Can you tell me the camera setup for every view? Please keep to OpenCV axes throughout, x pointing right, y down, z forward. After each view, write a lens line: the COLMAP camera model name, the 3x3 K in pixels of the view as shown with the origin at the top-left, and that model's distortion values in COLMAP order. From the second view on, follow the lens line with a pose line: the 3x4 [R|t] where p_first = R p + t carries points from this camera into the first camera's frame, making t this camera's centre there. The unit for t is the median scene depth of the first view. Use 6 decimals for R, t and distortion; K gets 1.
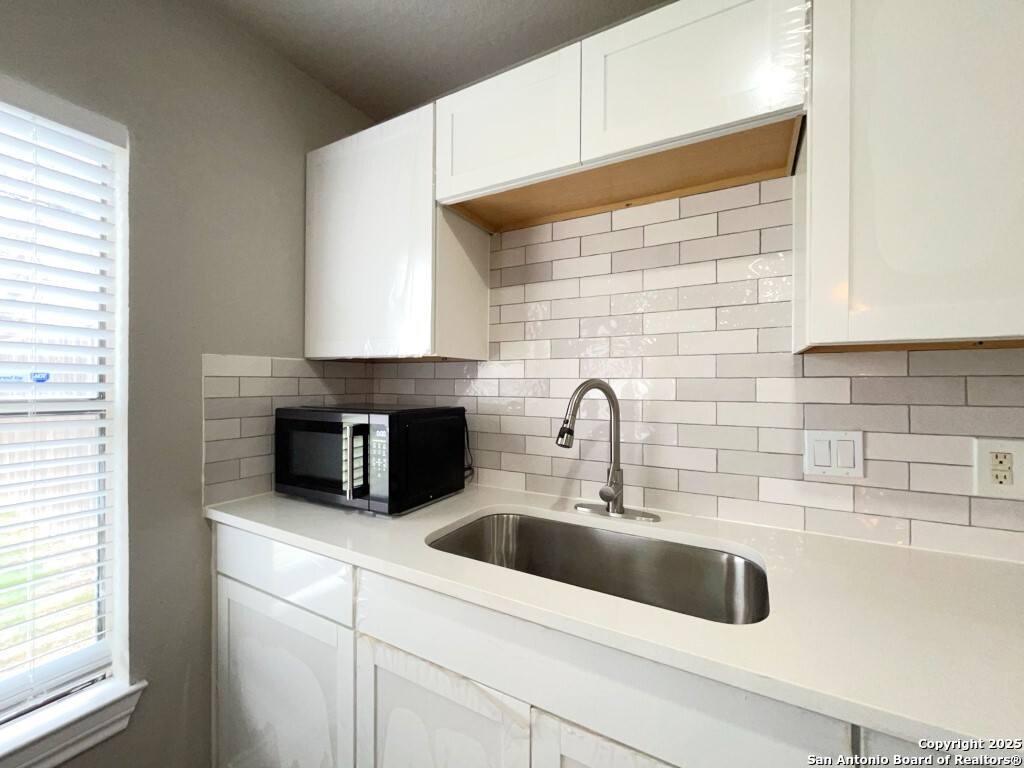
lens RADIAL K [[412.9, 0, 514.9], [0, 412.9, 383.9], [0, 0, 1]] dist [-0.003697, -0.000501]
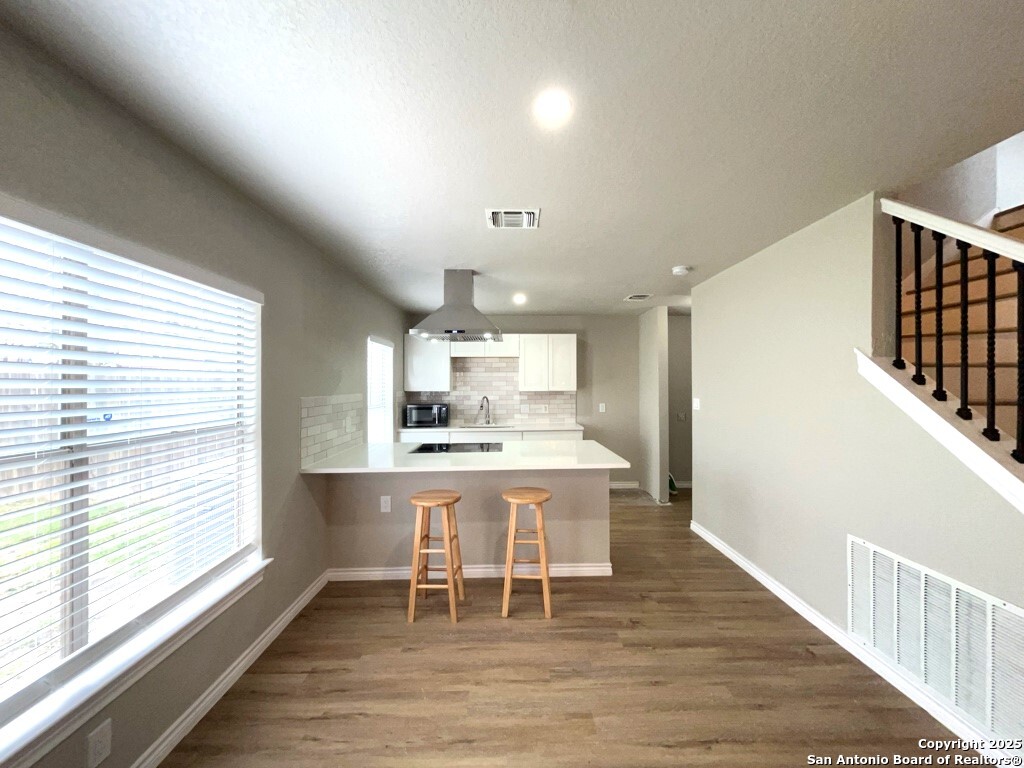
lens RADIAL K [[412.9, 0, 514.9], [0, 412.9, 383.9], [0, 0, 1]] dist [-0.003697, -0.000501]
pose [[0.862951, -0.010238, 0.505183, -1.827096], [0.008554, 0.999947, 0.005652, -0.167559], [-0.505214, -0.000556, 0.862994, -3.153283]]
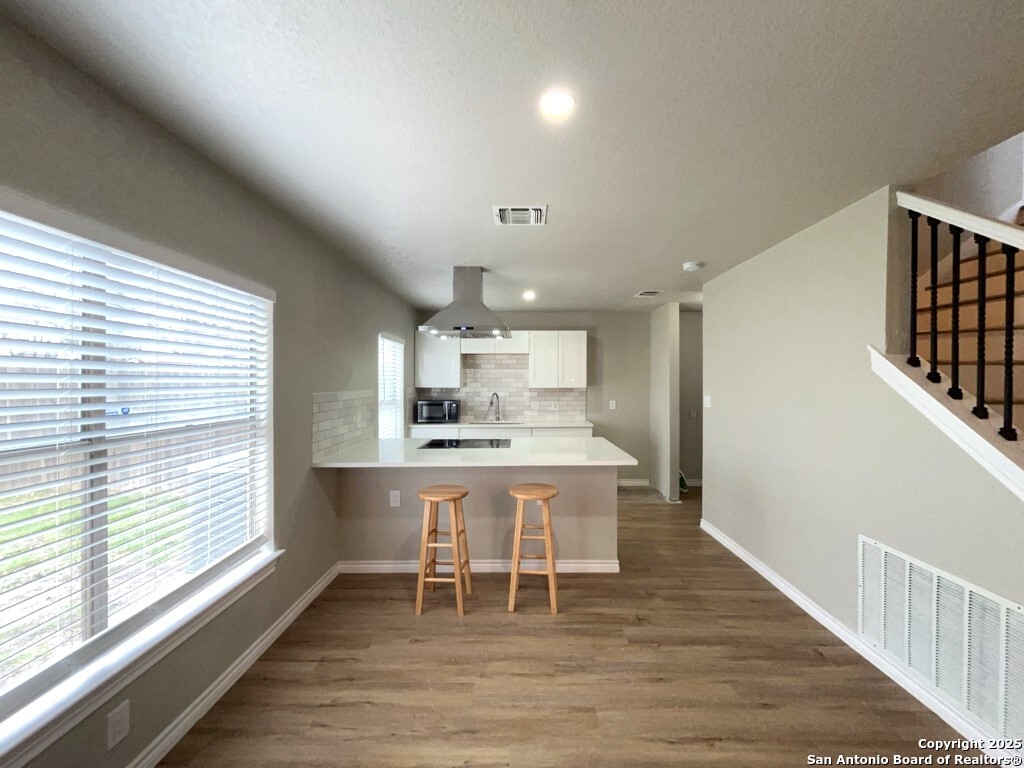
lens RADIAL K [[412.9, 0, 514.9], [0, 412.9, 383.9], [0, 0, 1]] dist [-0.003697, -0.000501]
pose [[0.877606, -0.010830, 0.479260, -1.808867], [0.005074, 0.999899, 0.013304, -0.166494], [-0.479356, -0.009244, 0.877572, -3.174450]]
